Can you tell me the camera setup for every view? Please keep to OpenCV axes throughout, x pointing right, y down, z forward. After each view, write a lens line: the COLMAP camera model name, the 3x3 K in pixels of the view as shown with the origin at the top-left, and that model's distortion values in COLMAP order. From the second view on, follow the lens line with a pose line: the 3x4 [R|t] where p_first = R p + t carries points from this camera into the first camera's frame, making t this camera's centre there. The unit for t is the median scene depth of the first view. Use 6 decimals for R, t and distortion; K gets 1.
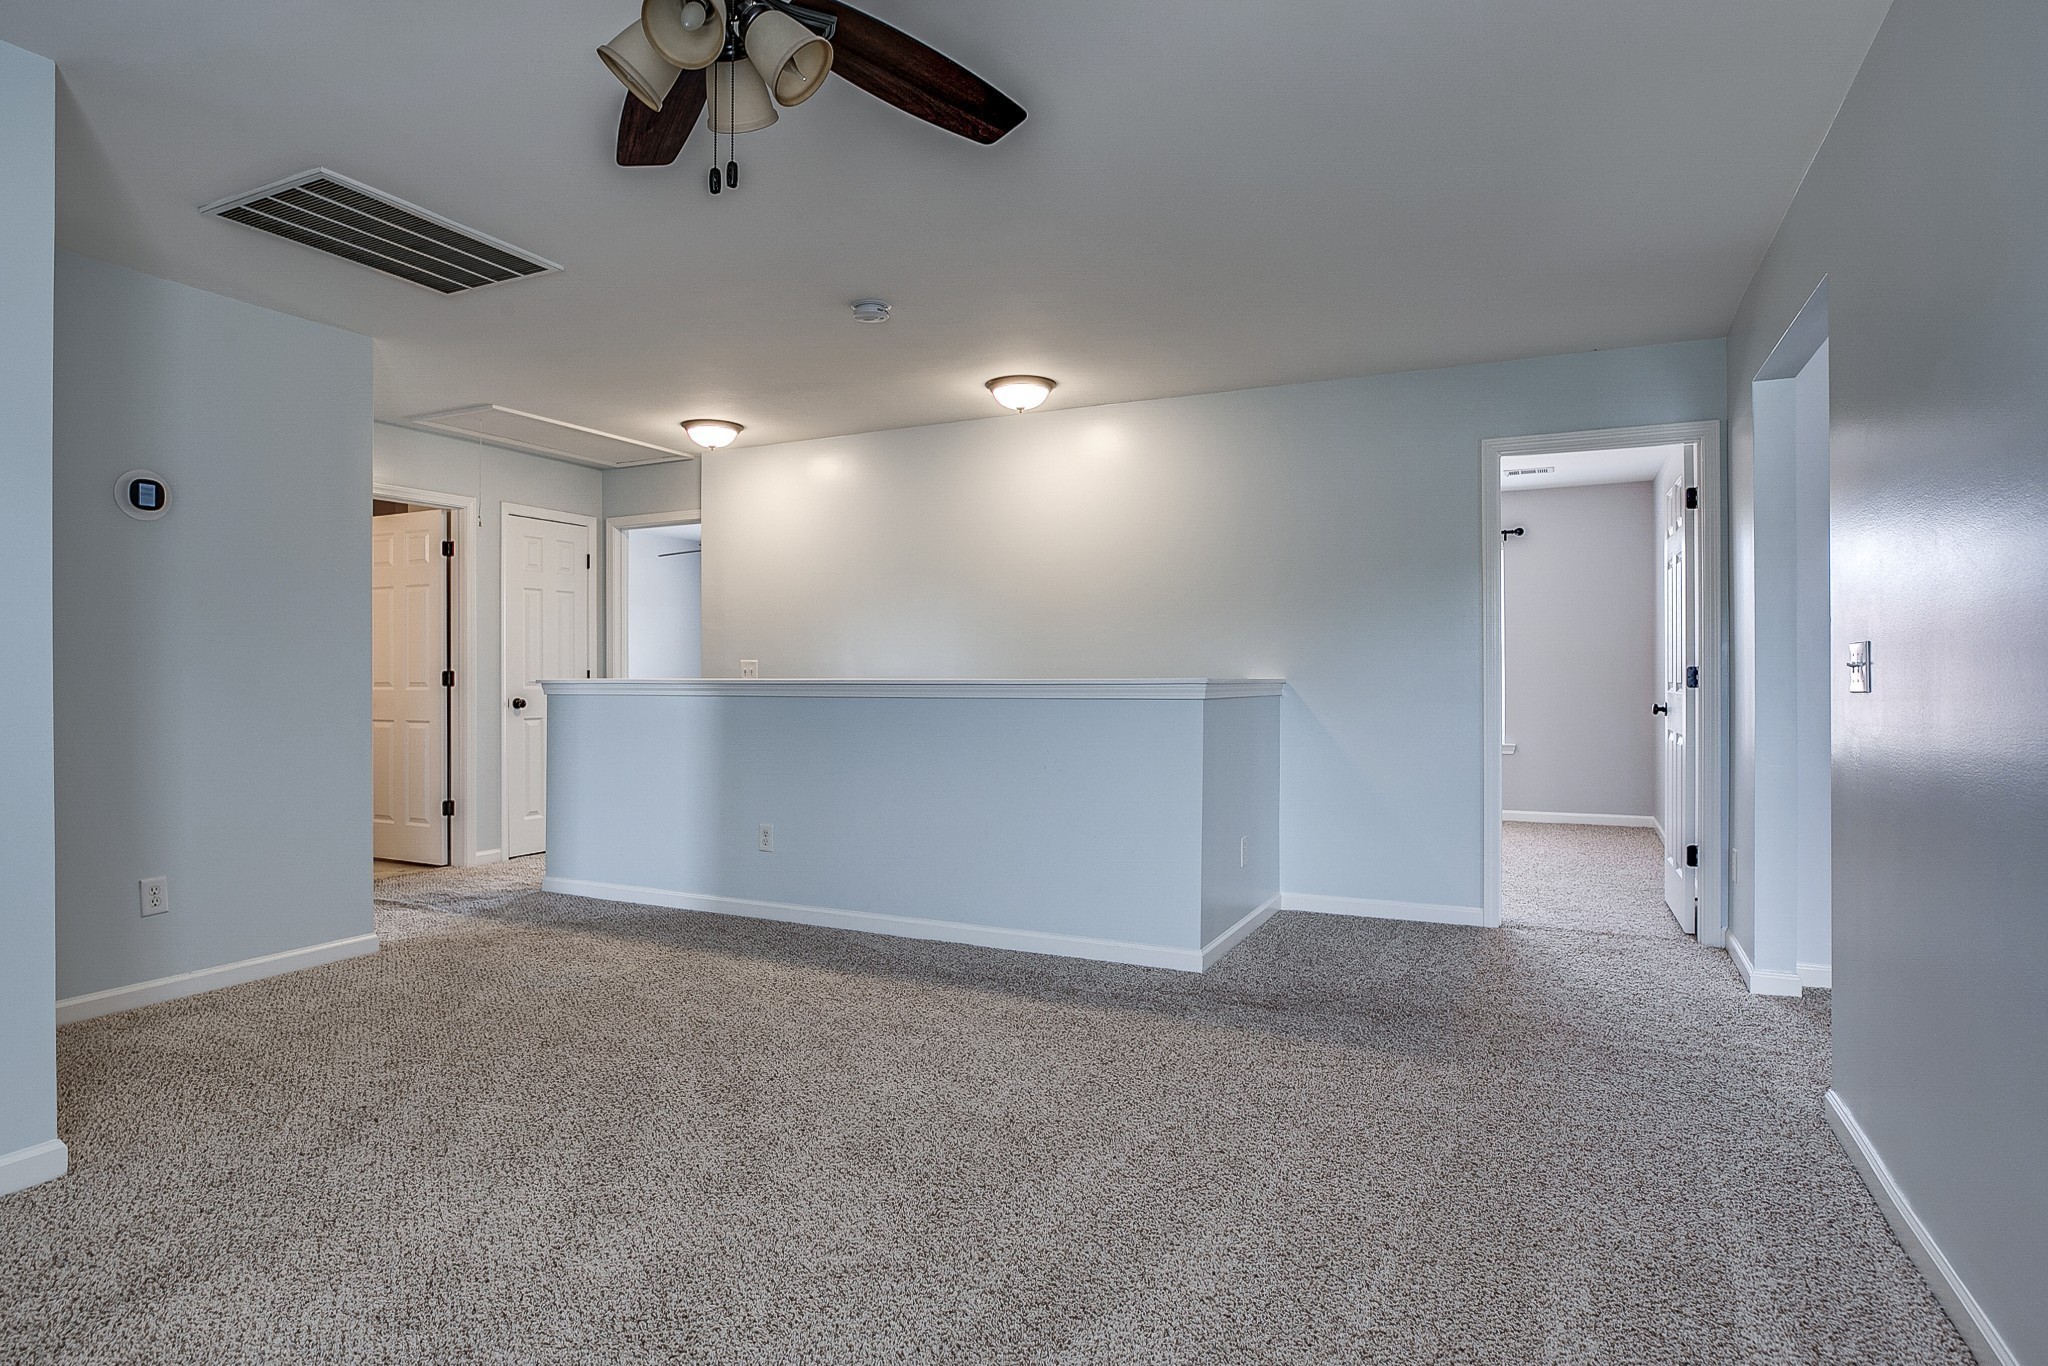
lens RADIAL K [[1029.8, 0, 1007.2], [0, 1029.8, 662.0], [0, 0, 1]] dist [-0.023106, 0.000676]
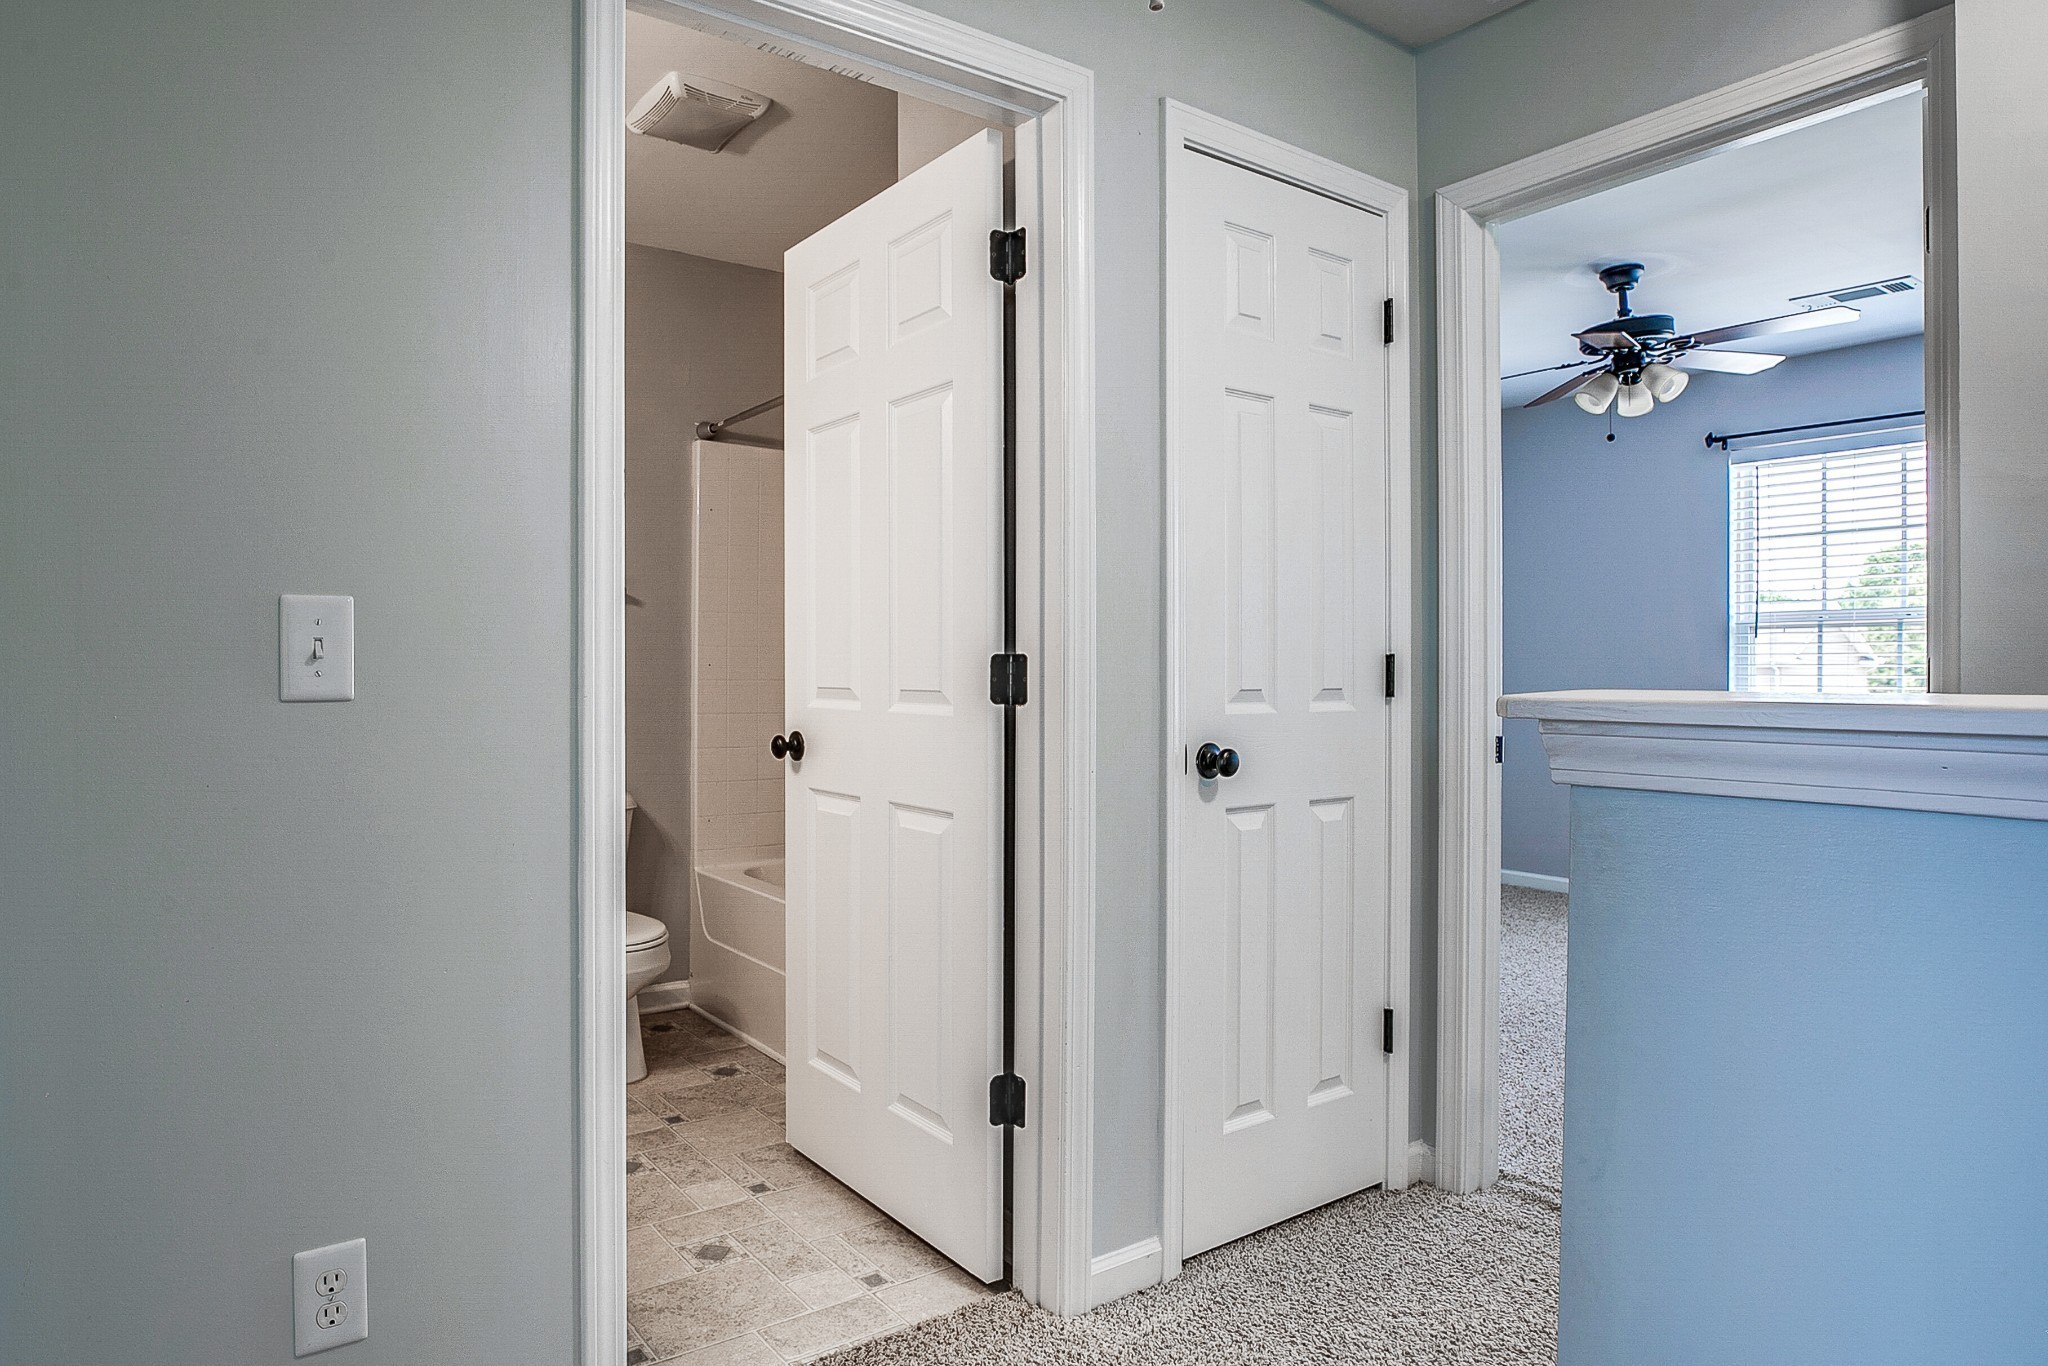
lens RADIAL K [[1029.8, 0, 1007.2], [0, 1029.8, 662.0], [0, 0, 1]] dist [-0.023106, 0.000676]
pose [[0.880750, 0.006187, -0.473542, -0.388749], [-0.002683, 0.999964, 0.008073, 0.008817], [0.473574, -0.005840, 0.880734, 0.706206]]
